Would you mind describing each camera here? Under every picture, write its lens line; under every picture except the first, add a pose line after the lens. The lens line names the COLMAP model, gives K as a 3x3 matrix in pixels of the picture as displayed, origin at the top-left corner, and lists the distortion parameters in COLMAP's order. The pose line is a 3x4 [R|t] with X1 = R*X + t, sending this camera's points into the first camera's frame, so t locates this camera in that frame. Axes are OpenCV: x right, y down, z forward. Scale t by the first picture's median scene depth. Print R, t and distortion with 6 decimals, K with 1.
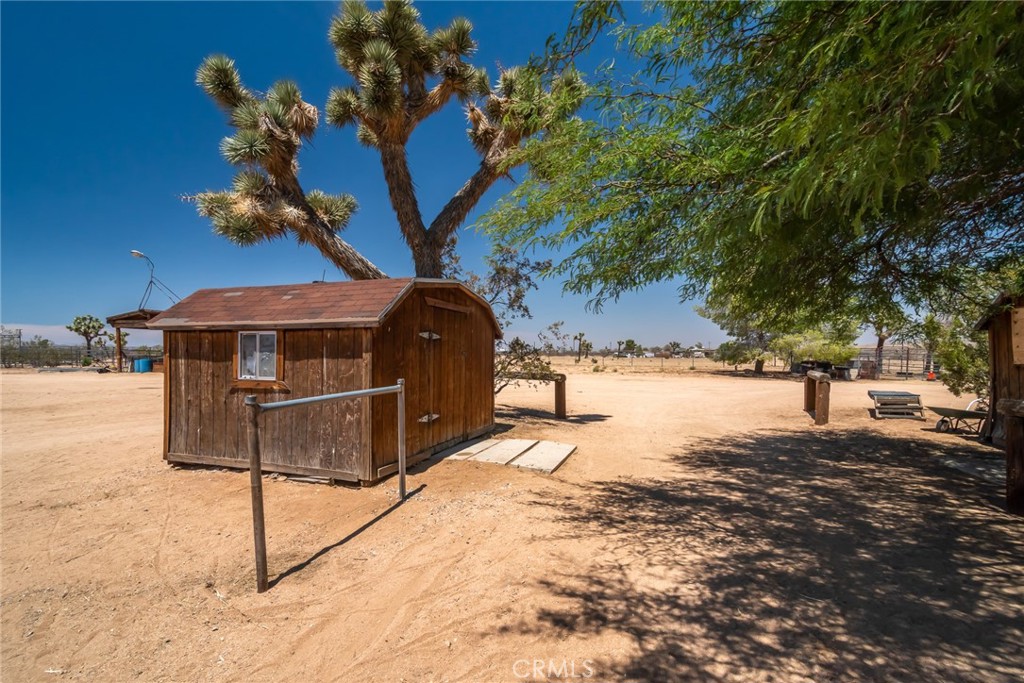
lens RADIAL K [[472.5, 0, 512.3], [0, 472.5, 349.0], [0, 0, 1]] dist [-0.000437, -0.000352]
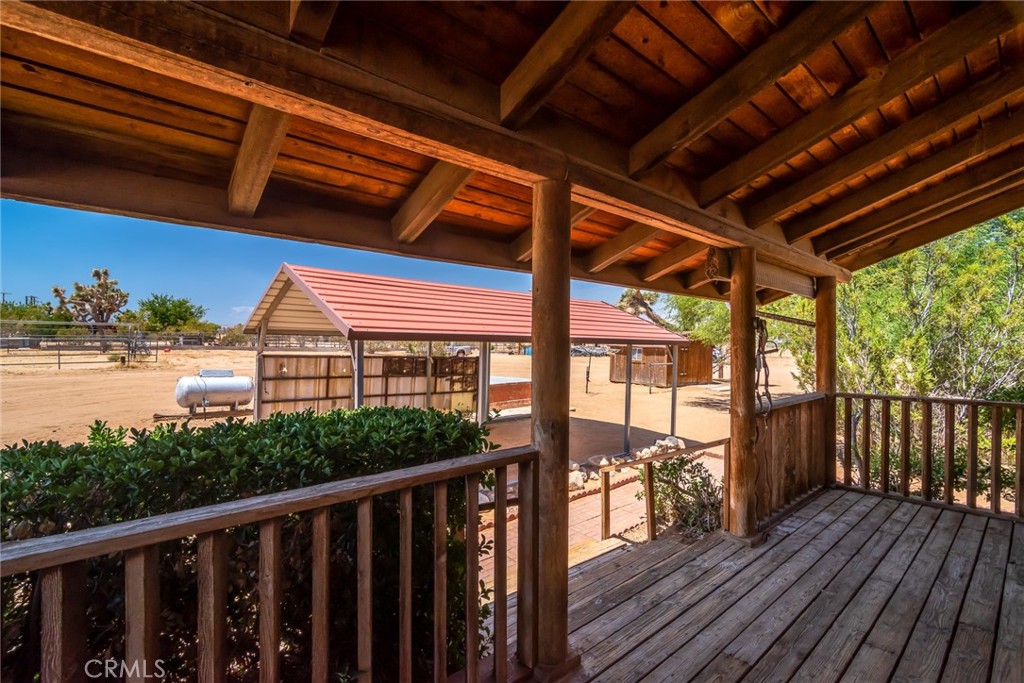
lens RADIAL K [[472.5, 0, 512.3], [0, 472.5, 349.0], [0, 0, 1]] dist [-0.000437, -0.000352]
pose [[0.843102, 0.026230, -0.537113, 0.608492], [-0.009096, 0.999362, 0.034527, -0.132324], [0.537676, -0.024224, 0.842803, -2.523080]]
